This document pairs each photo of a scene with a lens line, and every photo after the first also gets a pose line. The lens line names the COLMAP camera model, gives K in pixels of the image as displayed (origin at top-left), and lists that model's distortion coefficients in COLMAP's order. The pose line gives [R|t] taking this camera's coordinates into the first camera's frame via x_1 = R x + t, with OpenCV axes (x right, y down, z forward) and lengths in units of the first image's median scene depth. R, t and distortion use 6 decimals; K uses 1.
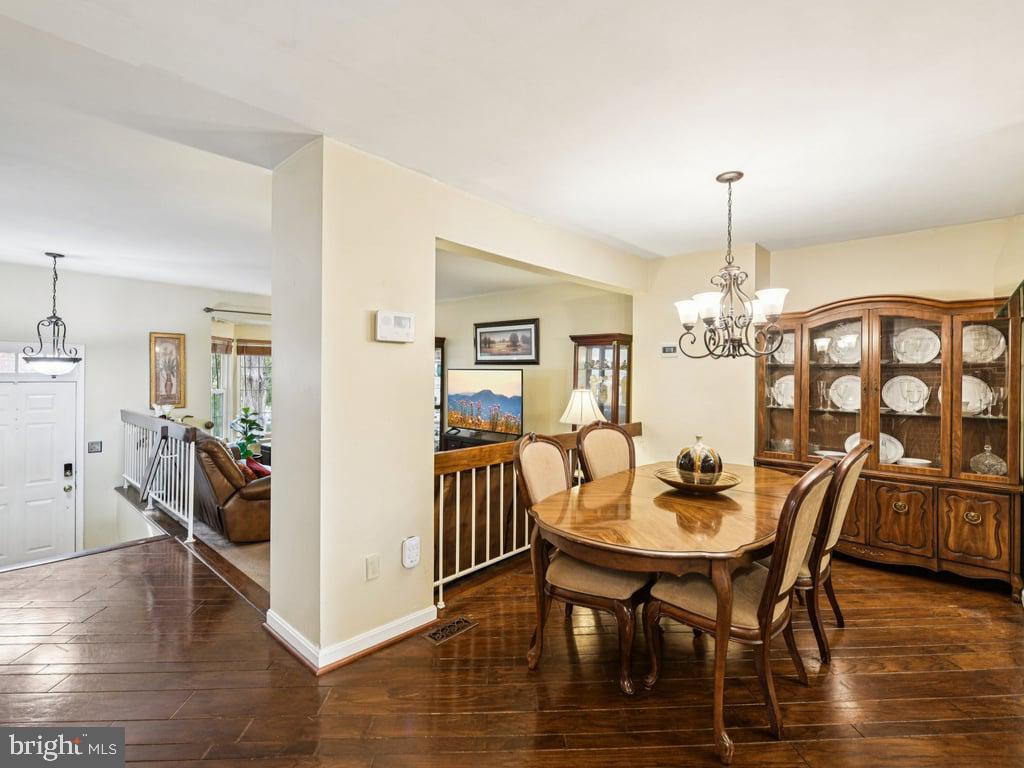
lens RADIAL K [[497.0, 0, 510.9], [0, 497.0, 387.1], [0, 0, 1]] dist [-0.000926, -0.000424]
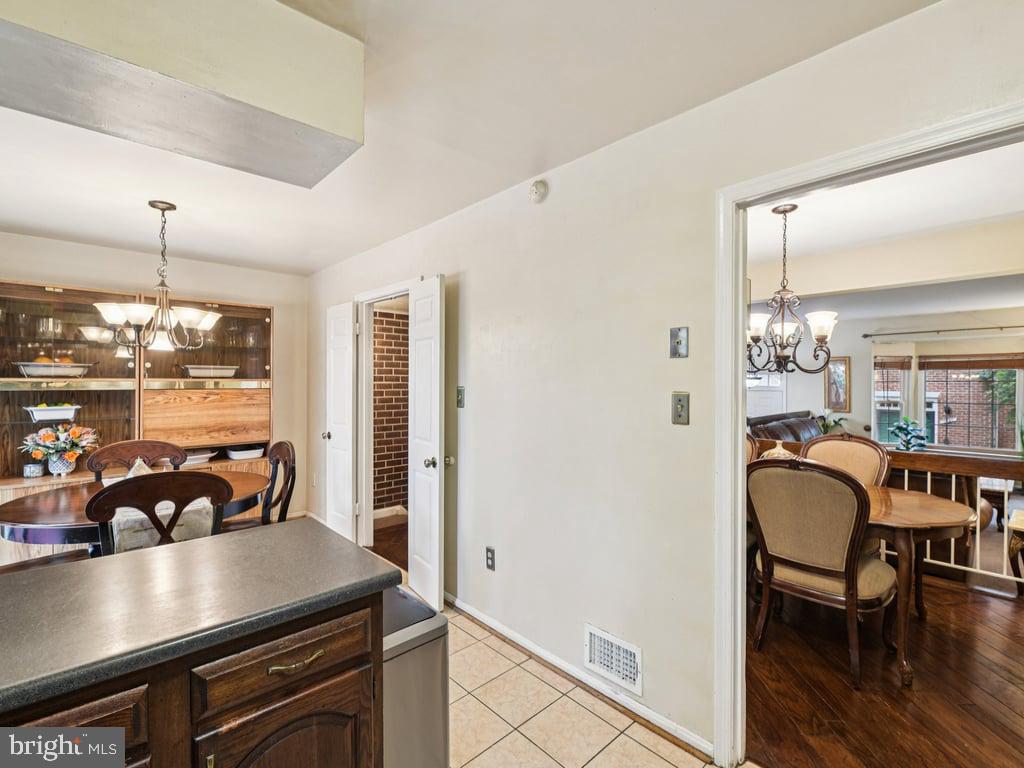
lens RADIAL K [[476.4, 0, 513.3], [0, 476.4, 379.1], [0, 0, 1]] dist [-0.003668, -0.001660]
pose [[-0.081044, -0.015475, -0.996590, 0.676244], [-0.031774, 0.999411, -0.012935, -0.002259], [0.996204, 0.030618, -0.081488, 0.213024]]
